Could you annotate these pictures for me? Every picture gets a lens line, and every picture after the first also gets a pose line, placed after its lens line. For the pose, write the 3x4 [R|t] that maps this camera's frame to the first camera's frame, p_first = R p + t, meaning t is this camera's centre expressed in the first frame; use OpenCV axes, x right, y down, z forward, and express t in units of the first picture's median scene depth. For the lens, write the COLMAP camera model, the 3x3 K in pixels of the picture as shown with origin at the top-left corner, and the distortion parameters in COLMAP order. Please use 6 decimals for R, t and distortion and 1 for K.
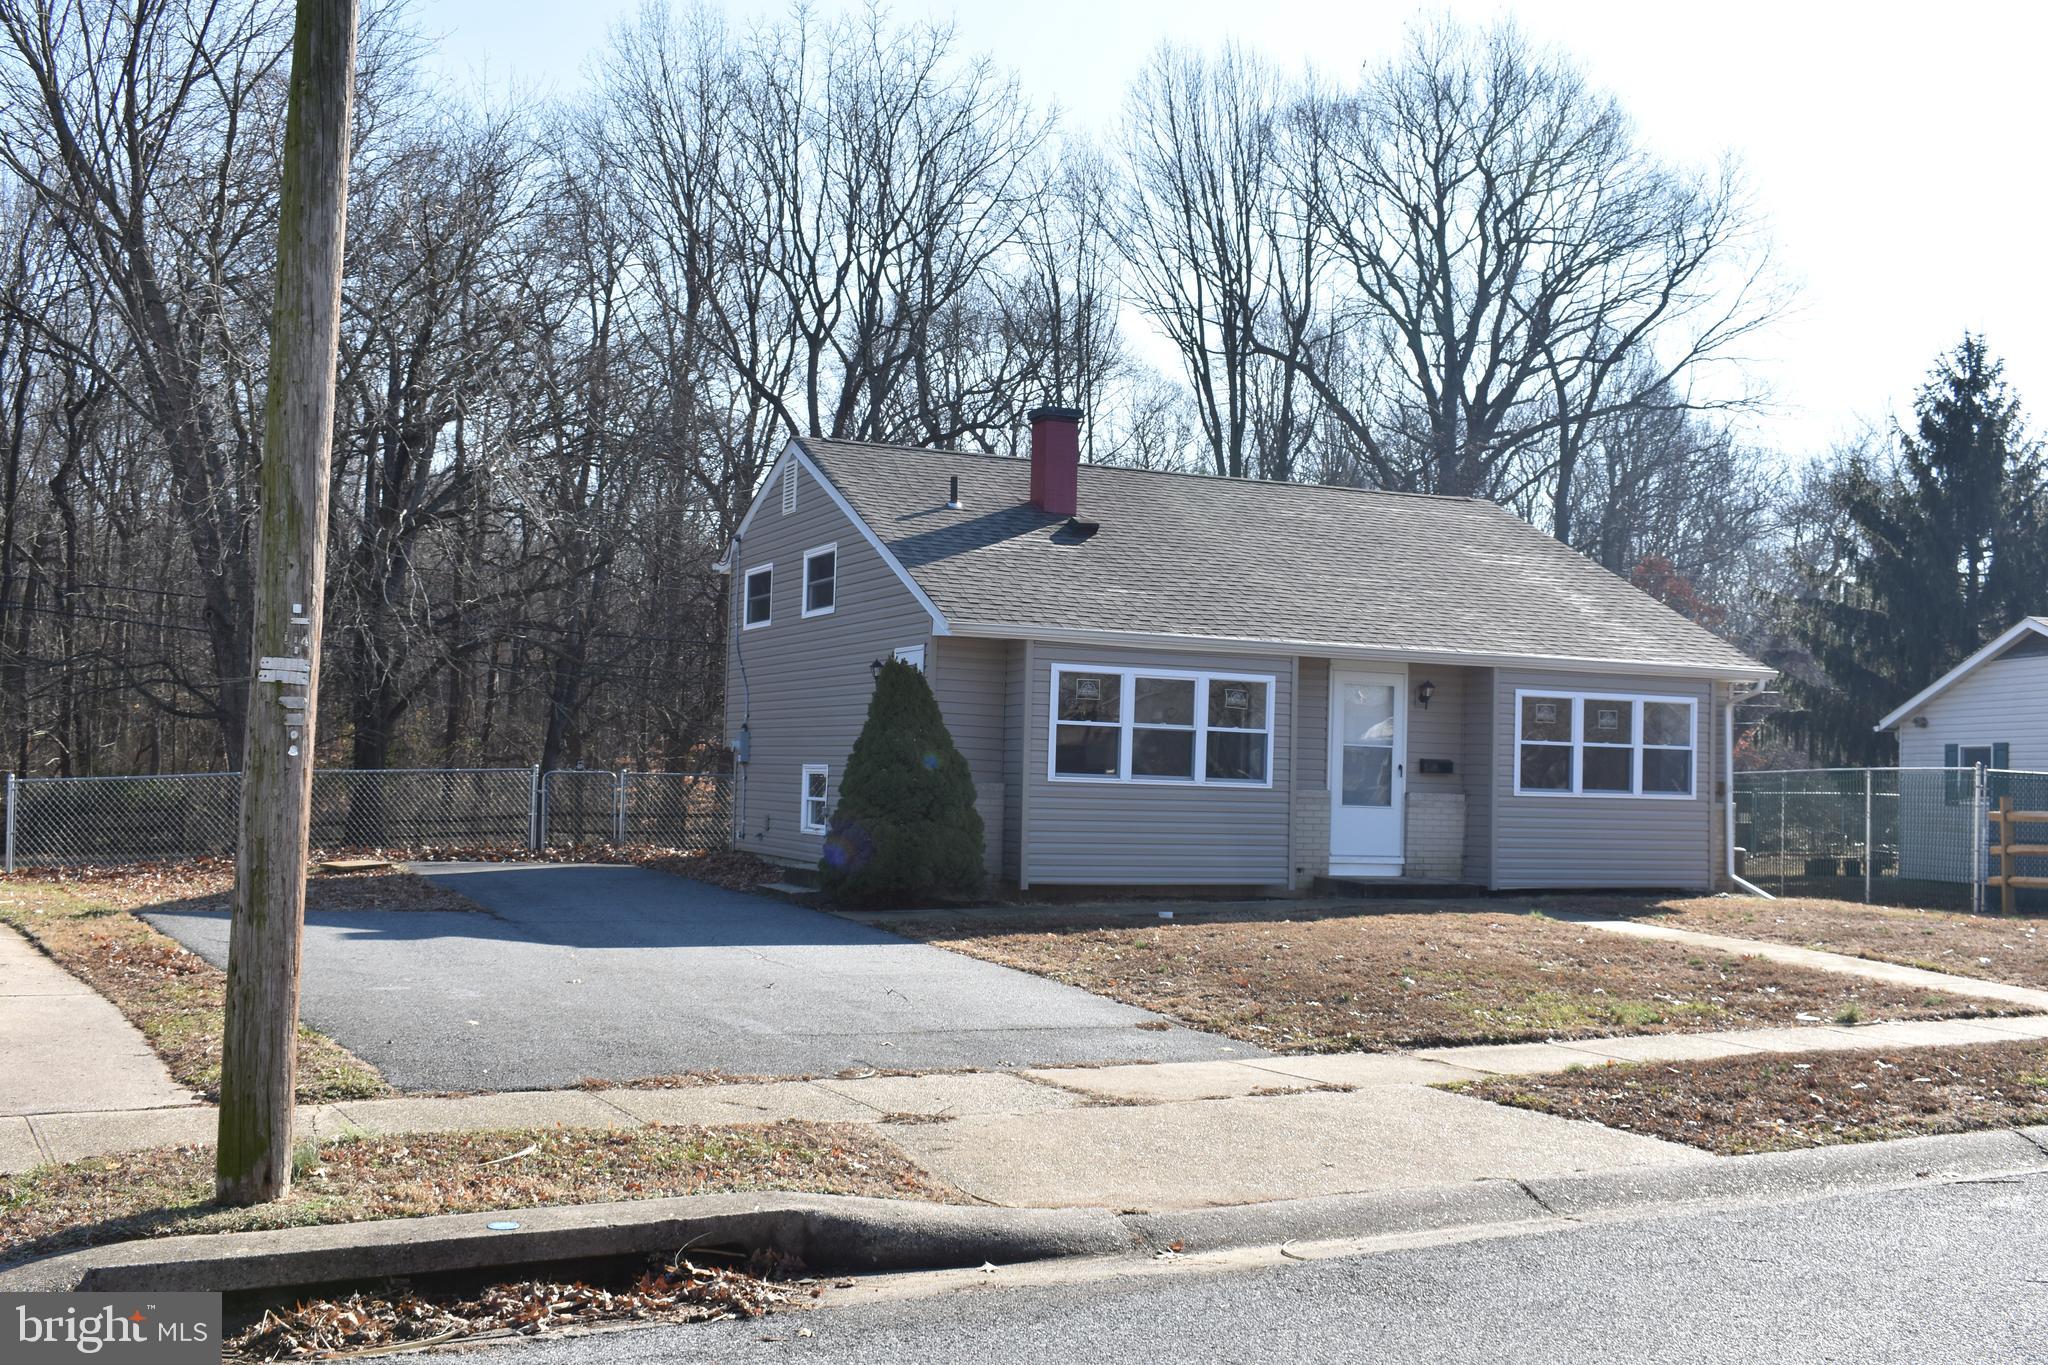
lens RADIAL K [[2097.5, 0, 1024.0], [0, 2097.5, 682.5], [0, 0, 1]] dist [0.016314, -0.009326]
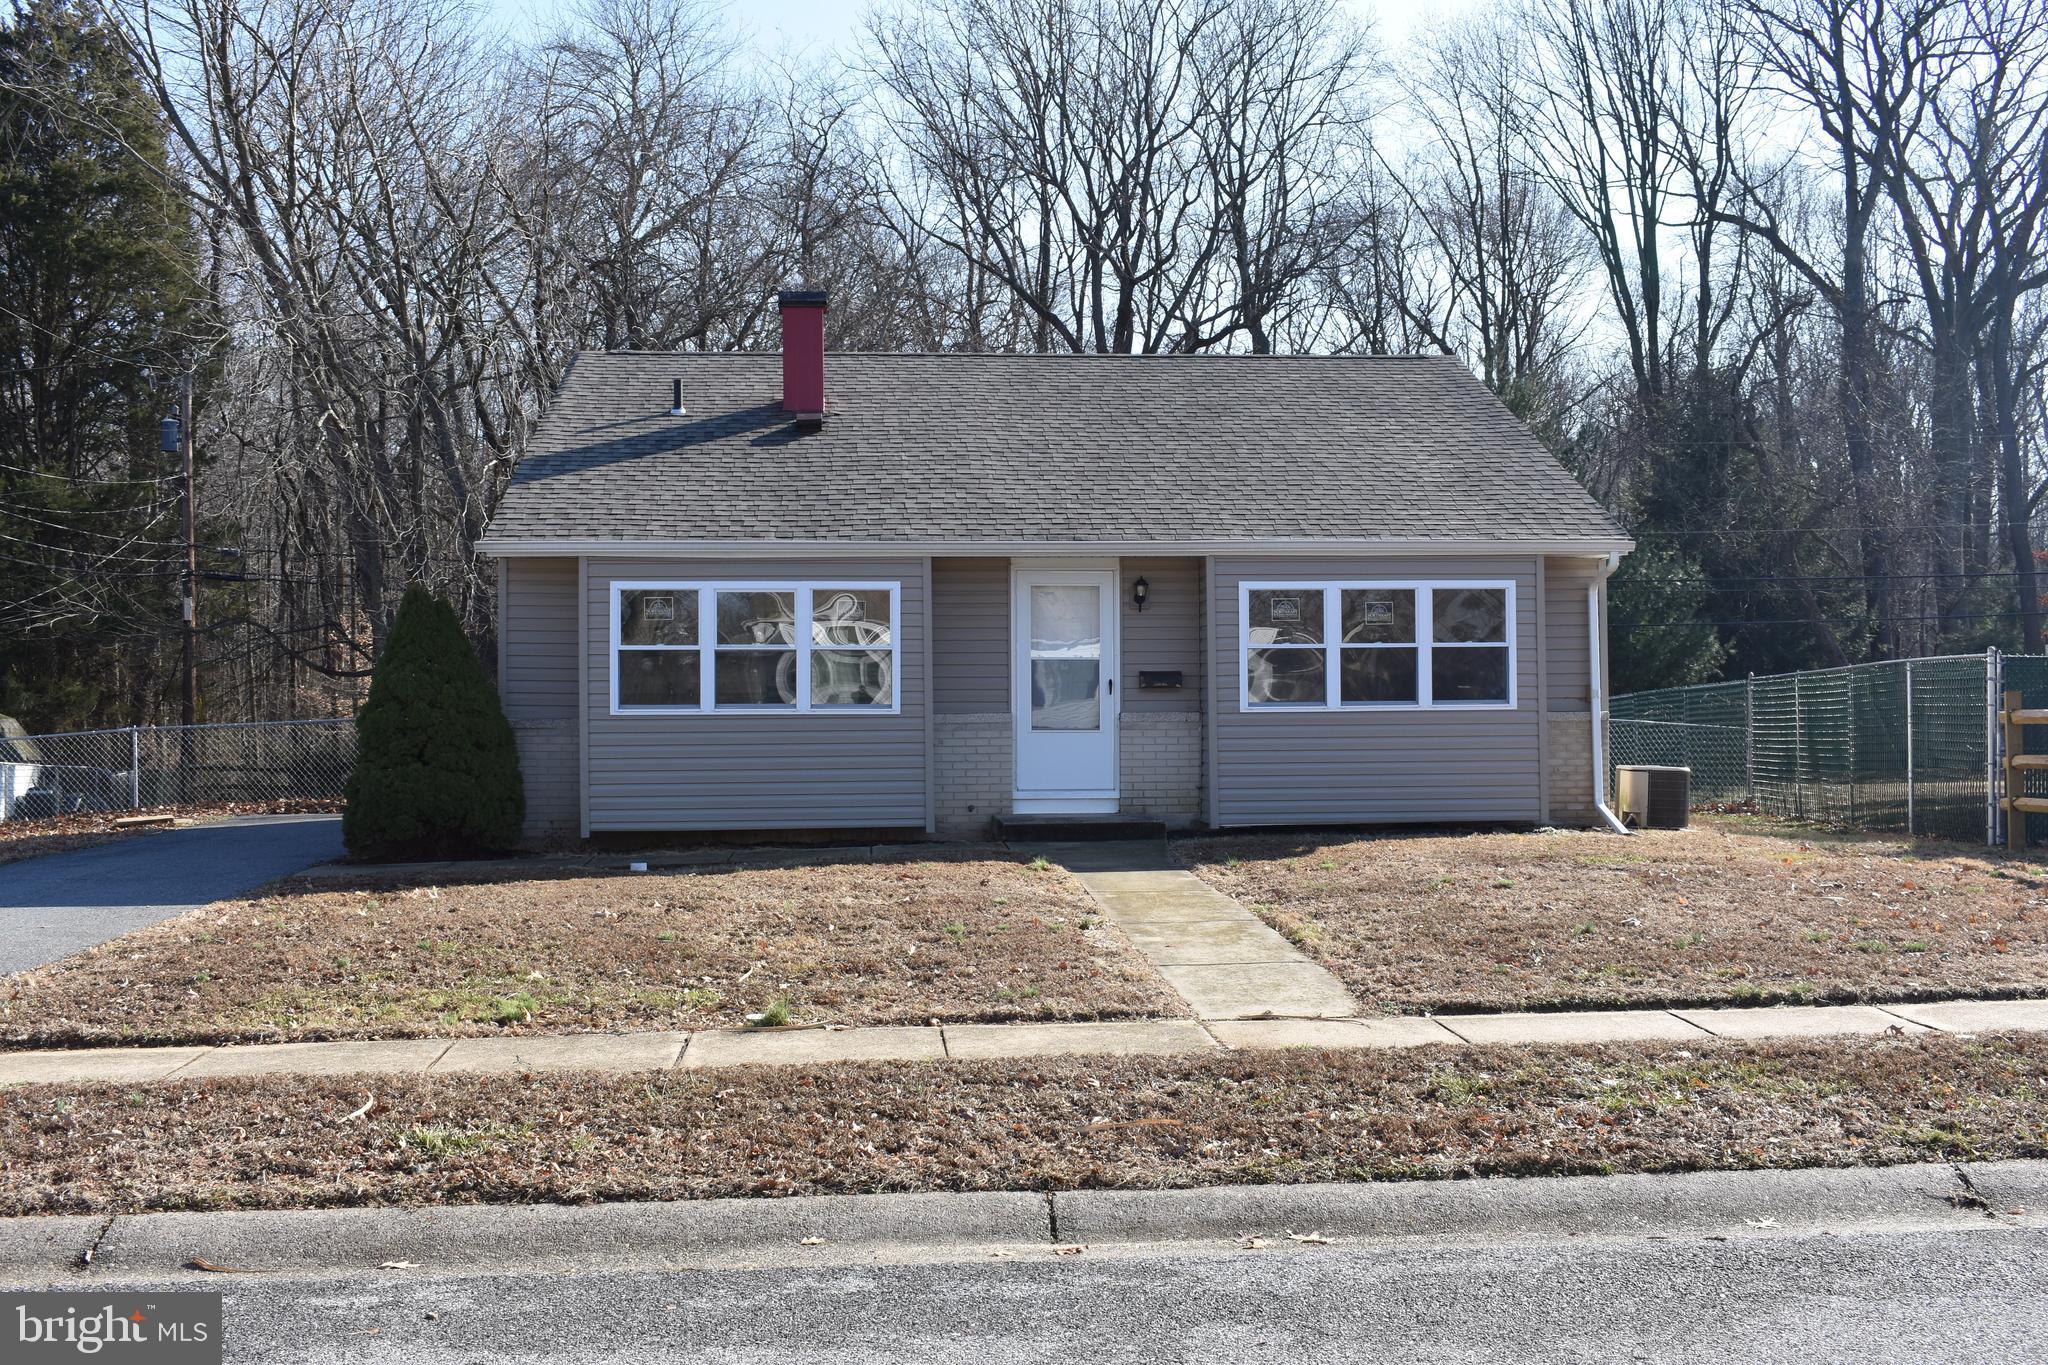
lens RADIAL K [[2097.5, 0, 1024.0], [0, 2097.5, 682.5], [0, 0, 1]] dist [0.016314, -0.009326]
pose [[0.938892, -0.039077, -0.341987, 0.429285], [0.048968, 0.998593, 0.020333, 0.021539], [0.340712, -0.035837, 0.939485, 0.205537]]
